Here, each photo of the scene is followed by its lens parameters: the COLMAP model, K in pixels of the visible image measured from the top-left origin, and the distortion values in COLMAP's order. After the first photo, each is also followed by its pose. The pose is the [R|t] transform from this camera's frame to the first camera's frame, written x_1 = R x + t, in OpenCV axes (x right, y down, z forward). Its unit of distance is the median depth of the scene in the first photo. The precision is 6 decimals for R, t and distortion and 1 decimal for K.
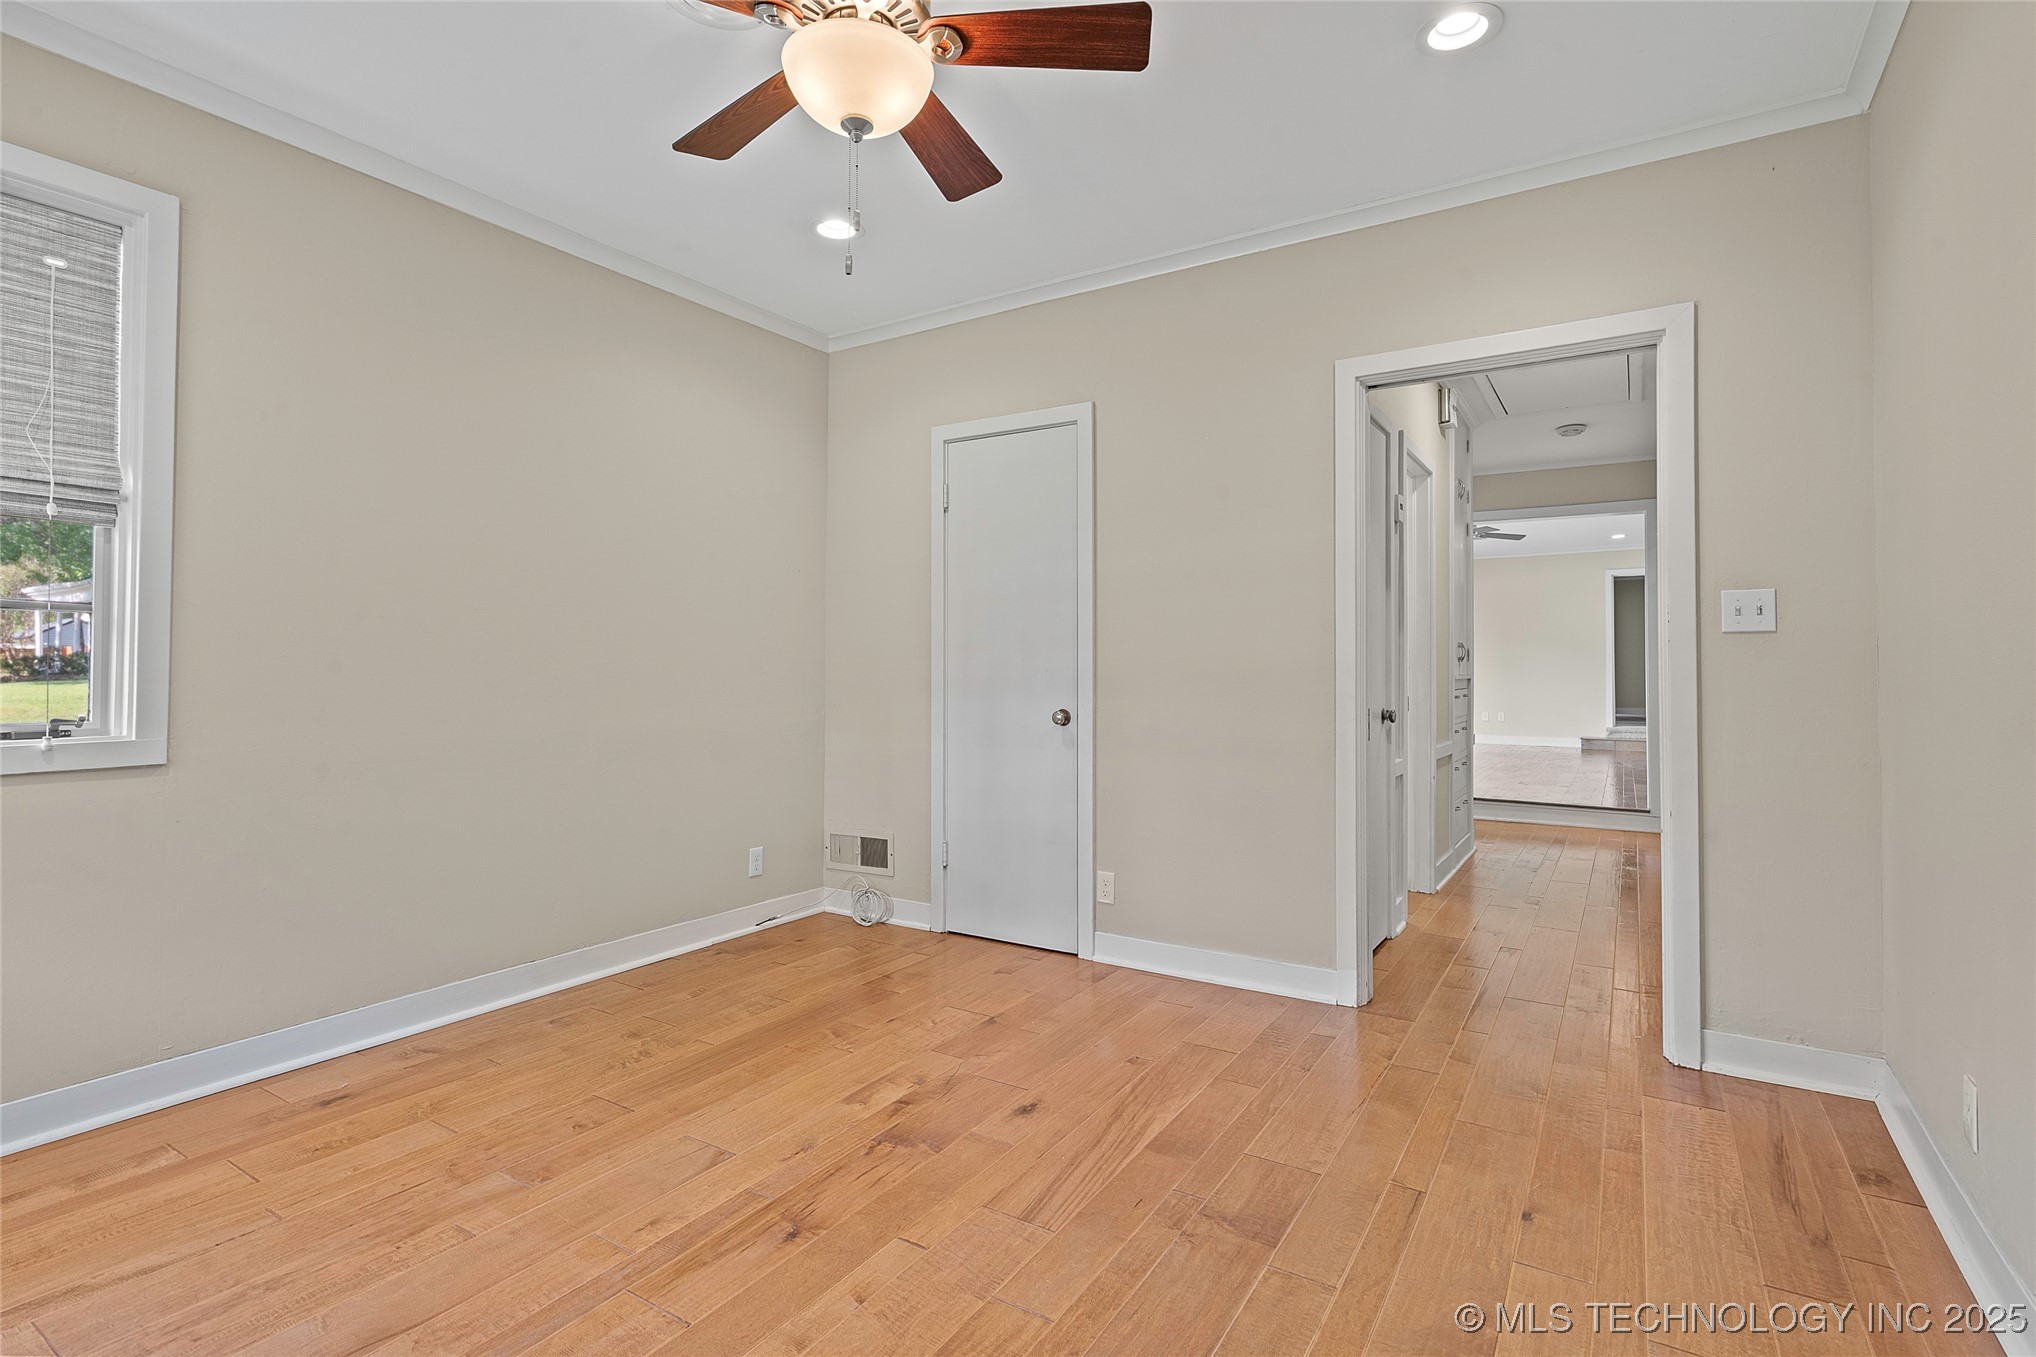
lens RADIAL K [[947.3, 0, 1018.0], [0, 947.3, 678.5], [0, 0, 1]] dist [0.001841, 0.000654]
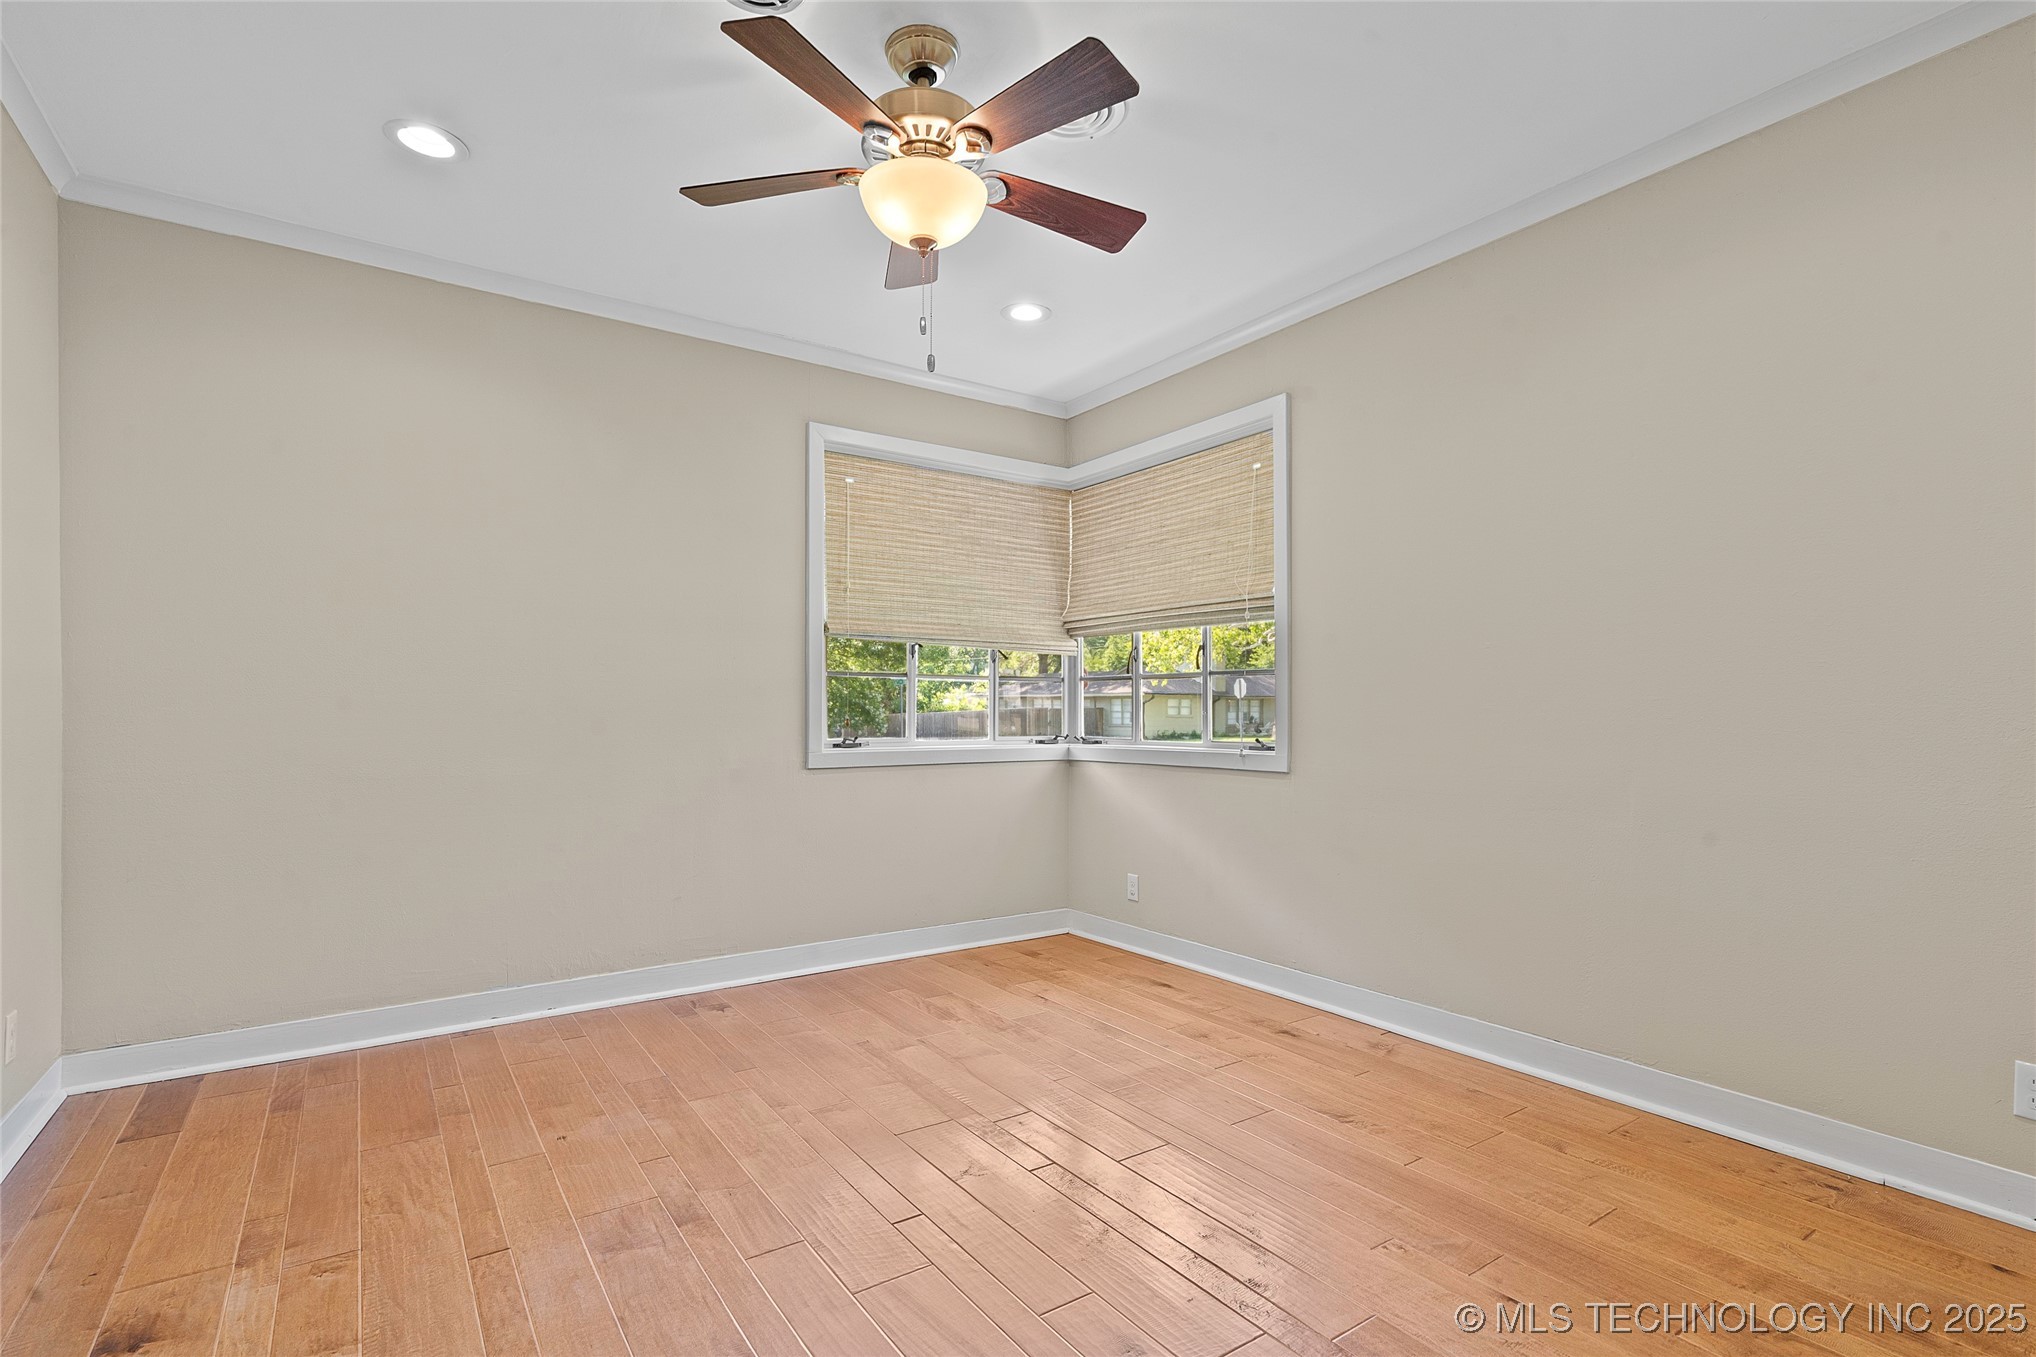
lens RADIAL K [[954.4, 0, 1014.3], [0, 954.4, 720.0], [0, 0, 1]] dist [0.000268, 0.000017]
pose [[-0.404947, -0.006534, -0.914317, 0.585815], [-0.011385, 0.999933, -0.002103, 0.014584], [0.914269, 0.009558, -0.404994, 1.070310]]
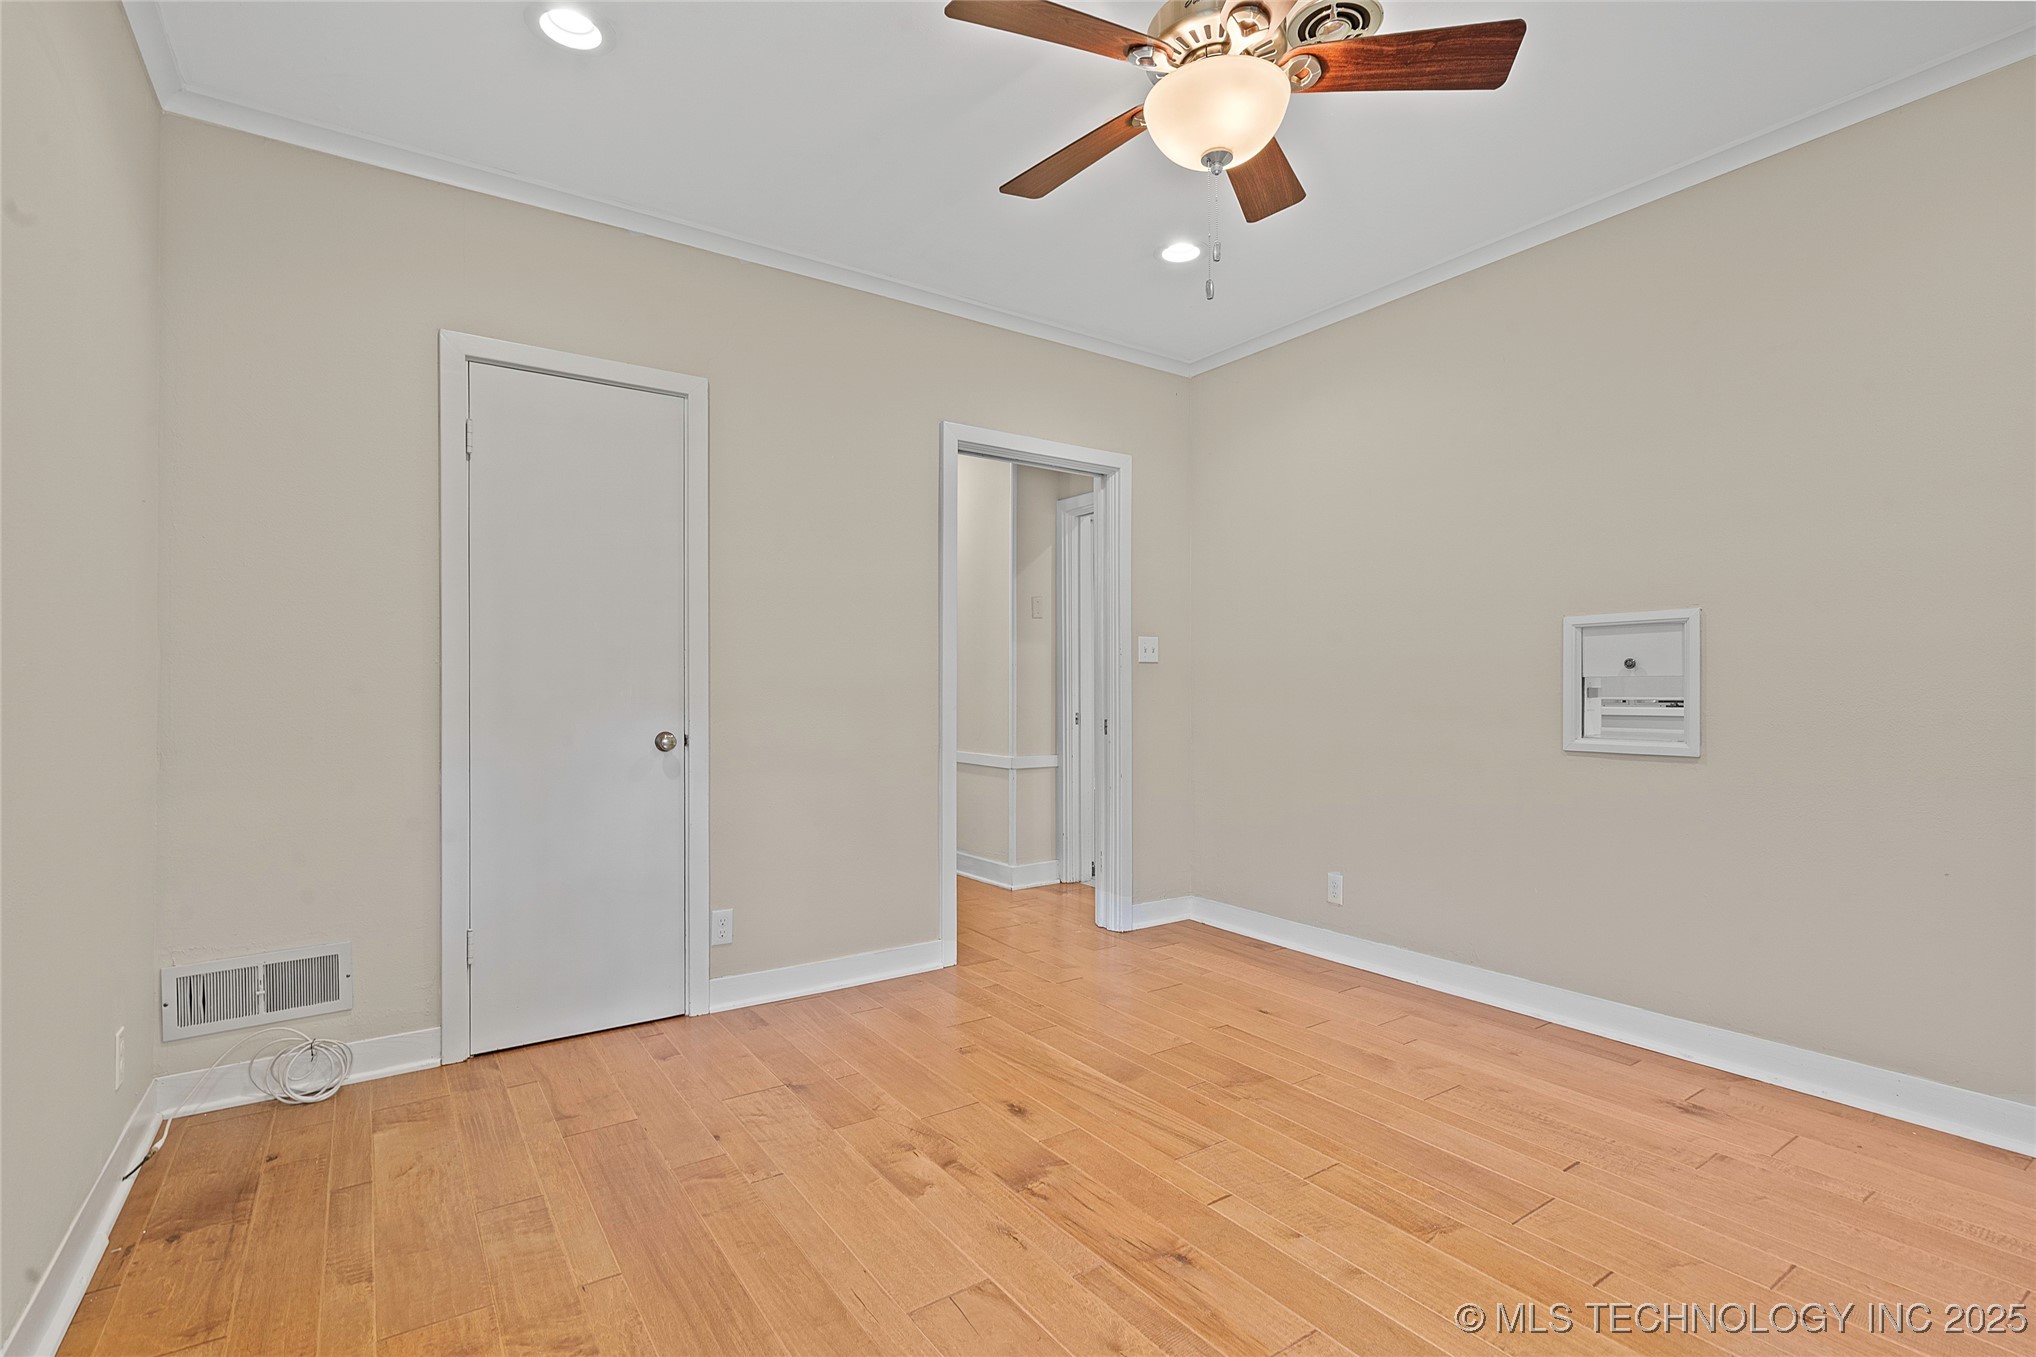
lens RADIAL K [[935.9, 0, 1008.9], [0, 935.9, 688.3], [0, 0, 1]] dist [0.002785, 0.000434]
pose [[0.408378, -0.001203, 0.912812, -0.825059], [0.009492, 0.999951, -0.002929, -0.000478], [-0.912764, 0.009860, 0.408369, 0.526088]]
